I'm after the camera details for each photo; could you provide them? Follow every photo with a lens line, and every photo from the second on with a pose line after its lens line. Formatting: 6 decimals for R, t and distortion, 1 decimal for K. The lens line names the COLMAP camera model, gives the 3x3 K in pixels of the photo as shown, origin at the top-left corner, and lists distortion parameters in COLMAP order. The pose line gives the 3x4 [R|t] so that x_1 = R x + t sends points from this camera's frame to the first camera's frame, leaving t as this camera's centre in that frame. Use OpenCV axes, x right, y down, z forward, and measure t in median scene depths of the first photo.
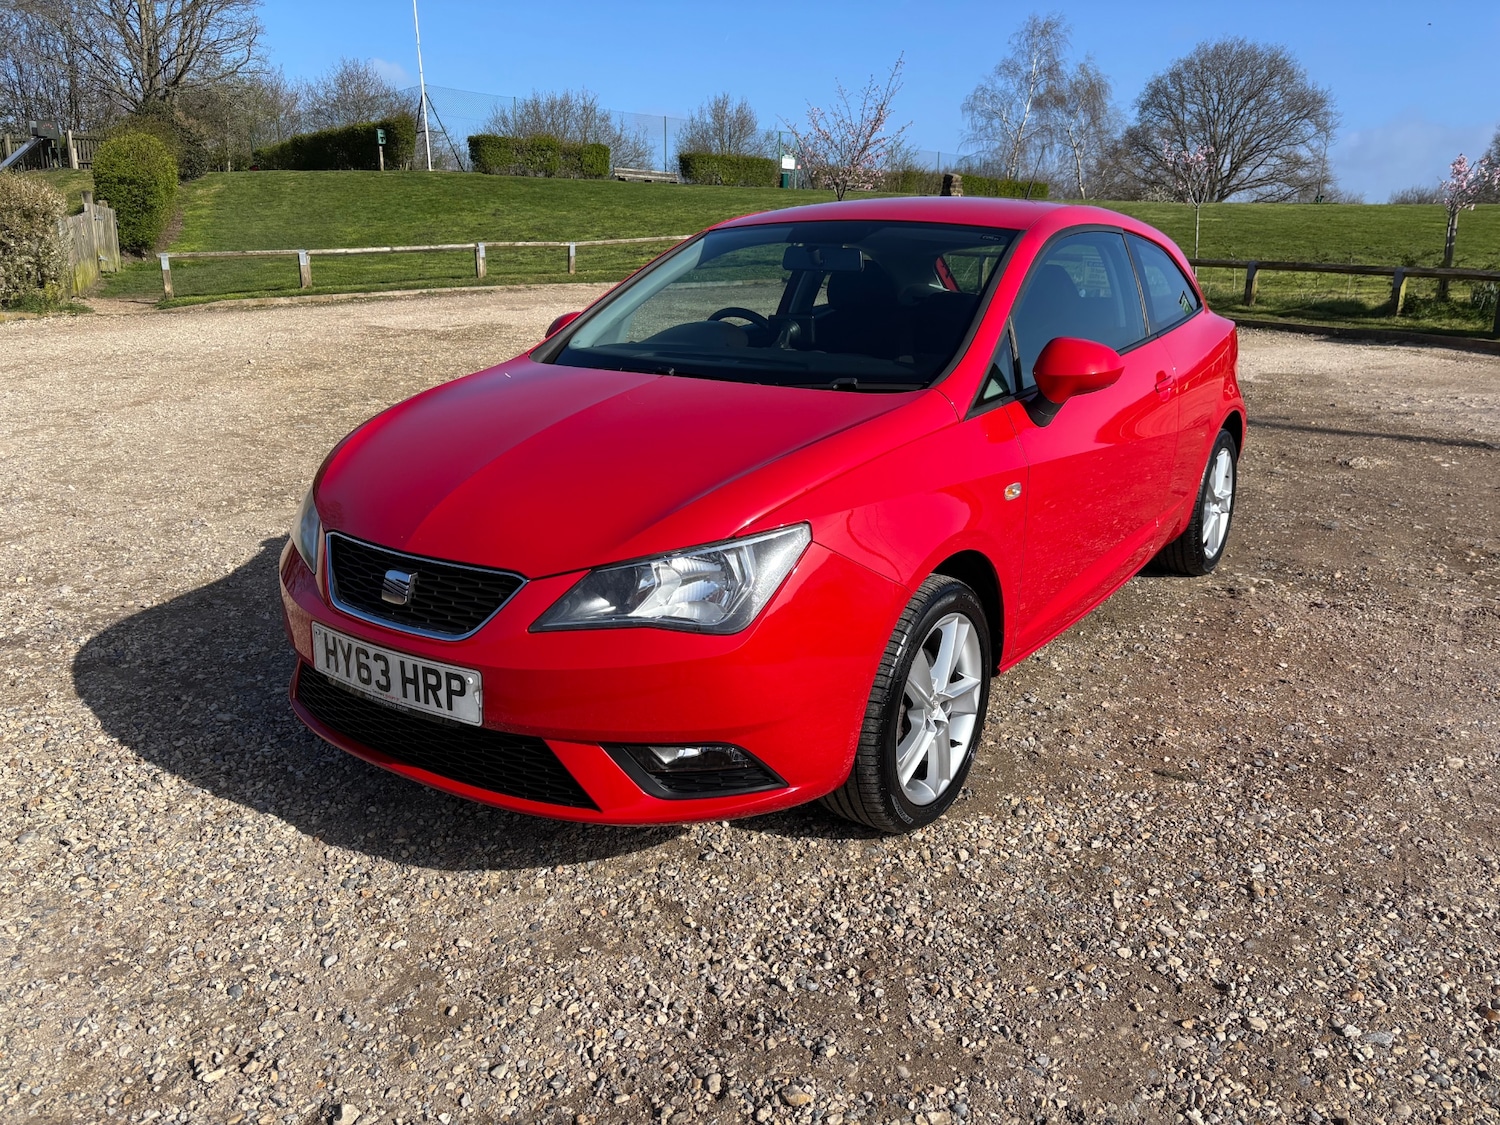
lens RADIAL K [[1146.2, 0, 763.8], [0, 1146.2, 561.4], [0, 0, 1]] dist [0.046738, -0.048836]
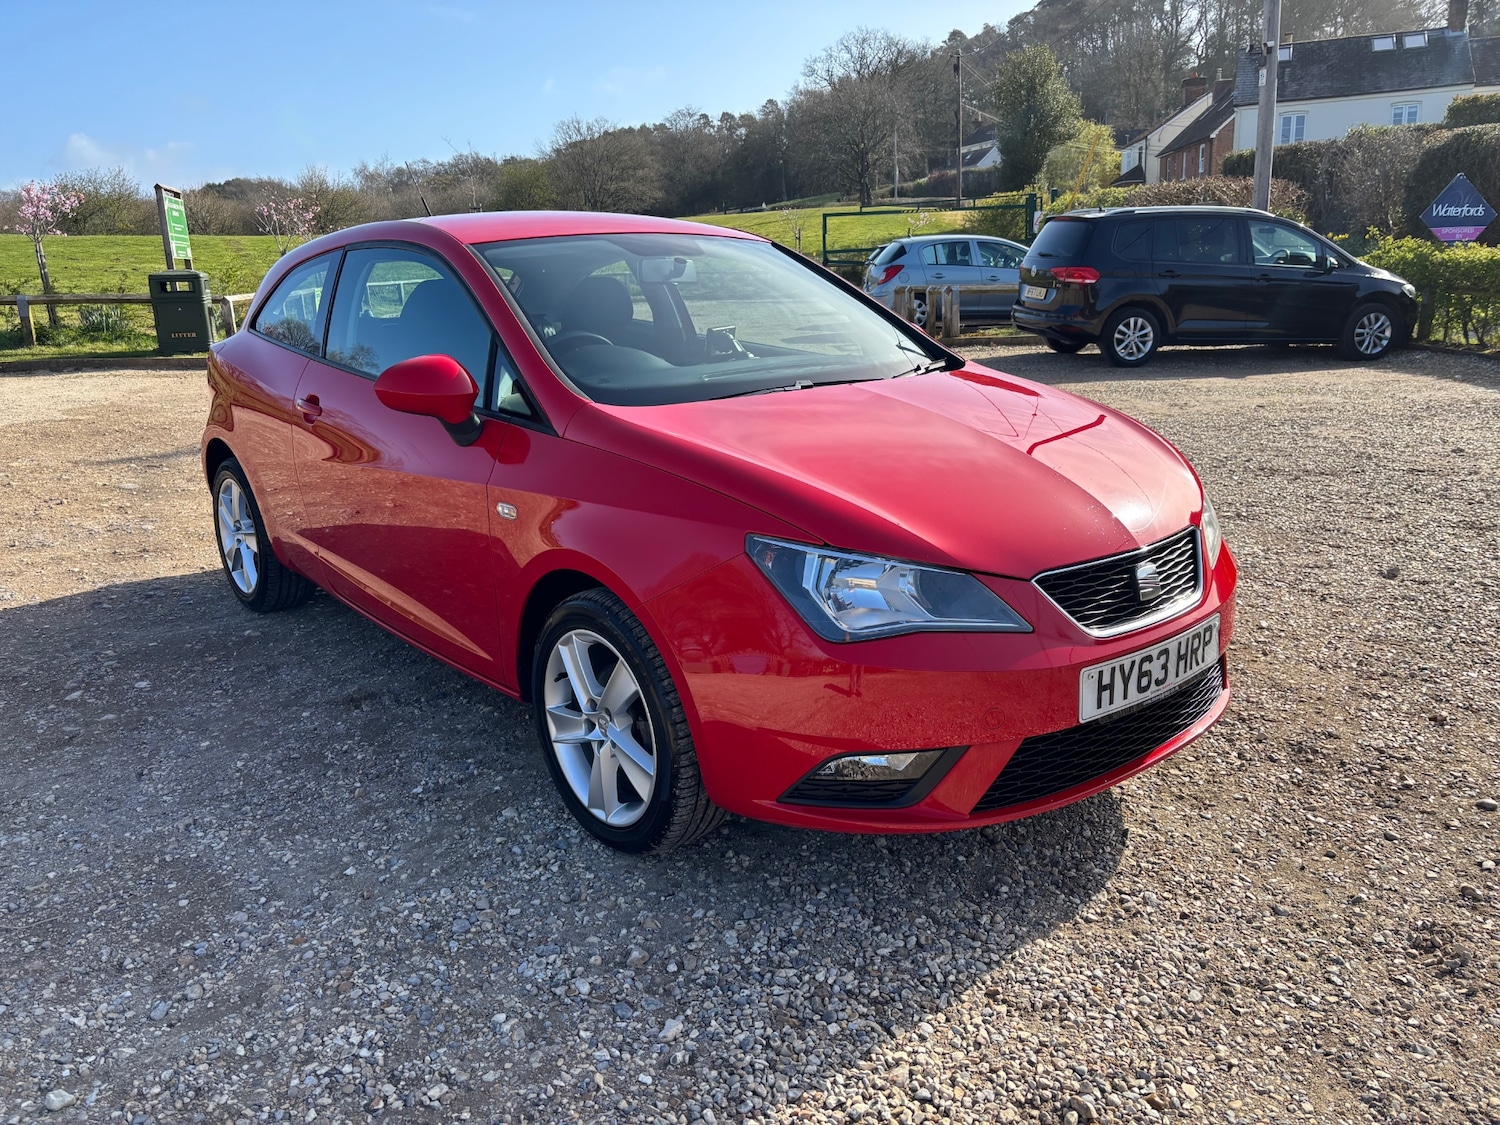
lens RADIAL K [[1146.2, 0, 751.8], [0, 1146.2, 555.7], [0, 0, 1]] dist [0.046738, -0.048836]
pose [[0.262278, -0.253496, 0.931102, -0.674232], [0.281001, 0.943128, 0.177616, -0.138694], [-0.923173, 0.215055, 0.318594, 0.496743]]
